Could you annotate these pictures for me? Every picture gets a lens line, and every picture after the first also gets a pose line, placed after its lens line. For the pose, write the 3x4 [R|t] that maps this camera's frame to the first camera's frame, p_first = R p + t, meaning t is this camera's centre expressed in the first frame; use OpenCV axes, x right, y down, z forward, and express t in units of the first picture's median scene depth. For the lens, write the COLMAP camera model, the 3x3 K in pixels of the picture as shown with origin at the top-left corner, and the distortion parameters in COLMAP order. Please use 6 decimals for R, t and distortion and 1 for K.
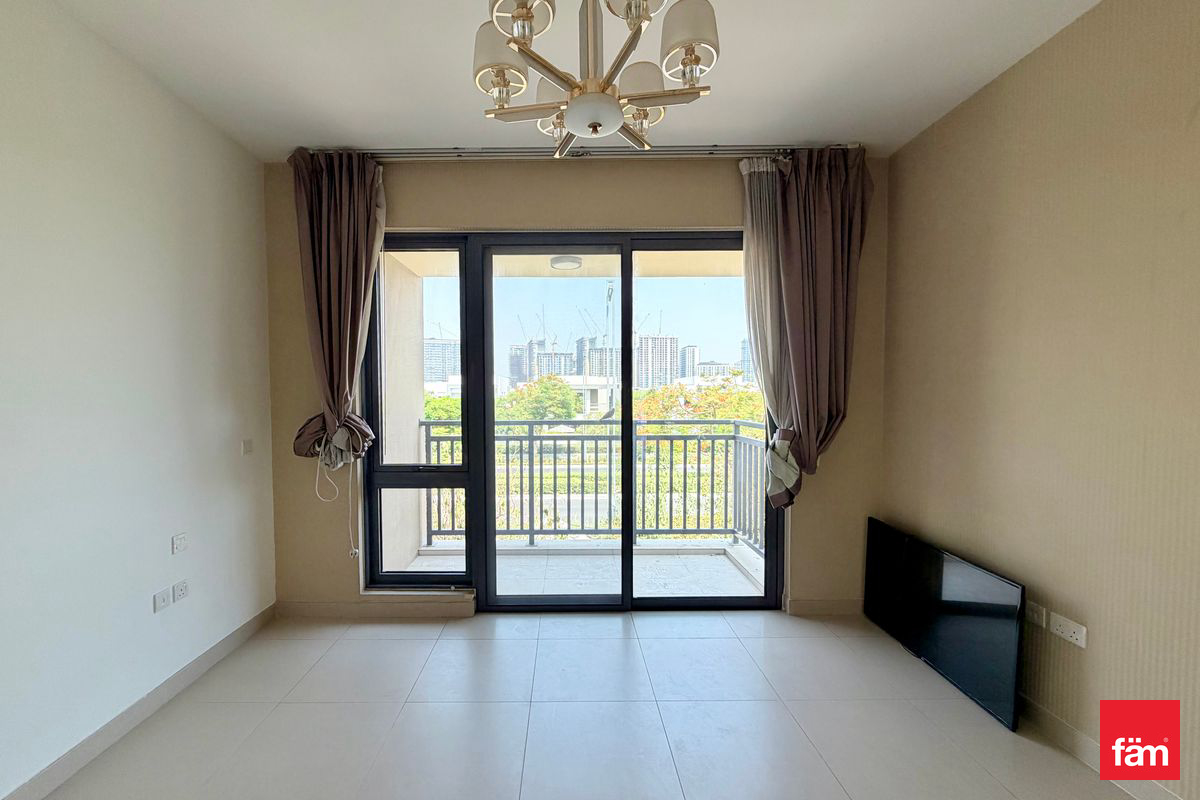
lens RADIAL K [[489.1, 0, 563.9], [0, 489.1, 405.8], [0, 0, 1]] dist [-0.001472, -0.000267]
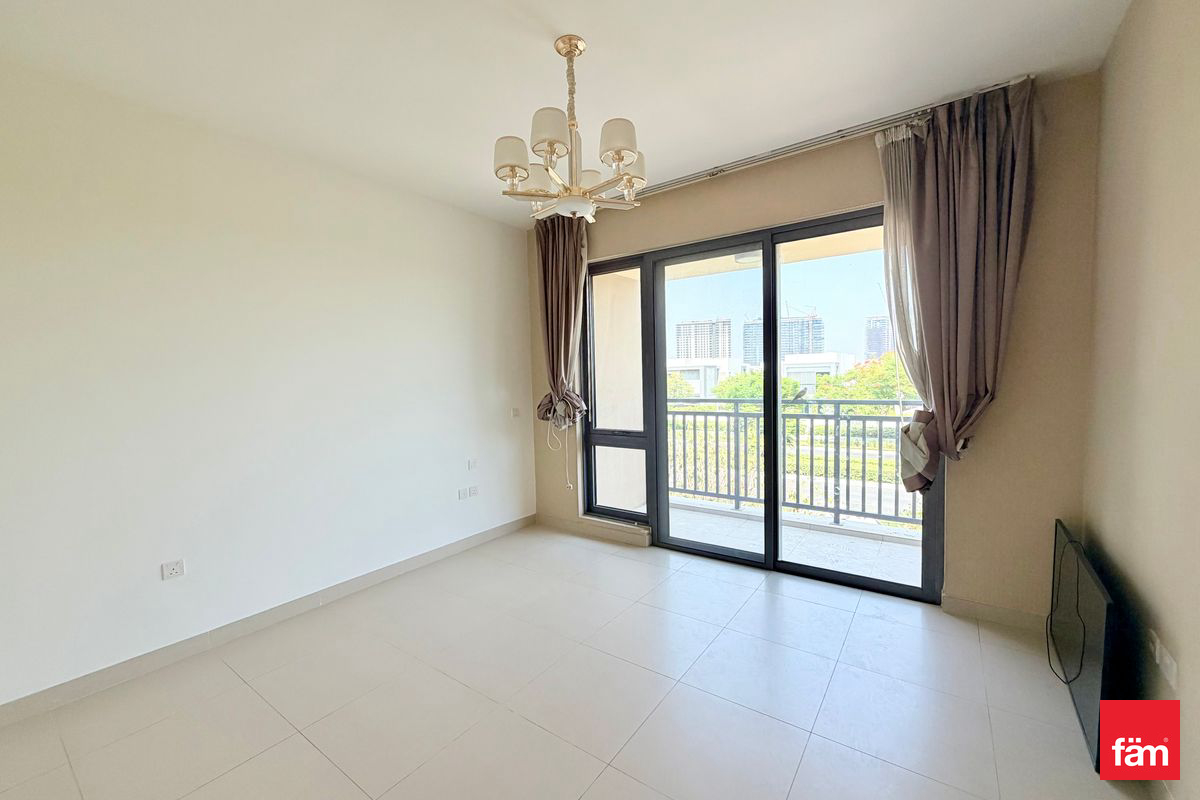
lens RADIAL K [[477.7, 0, 598.4], [0, 477.7, 398.3], [0, 0, 1]] dist [0.000617, -0.000518]
pose [[0.811026, 0.011384, -0.584899, 0.445064], [0.004411, 0.999663, 0.025573, -0.002050], [0.584993, -0.023320, 0.810703, -0.104545]]
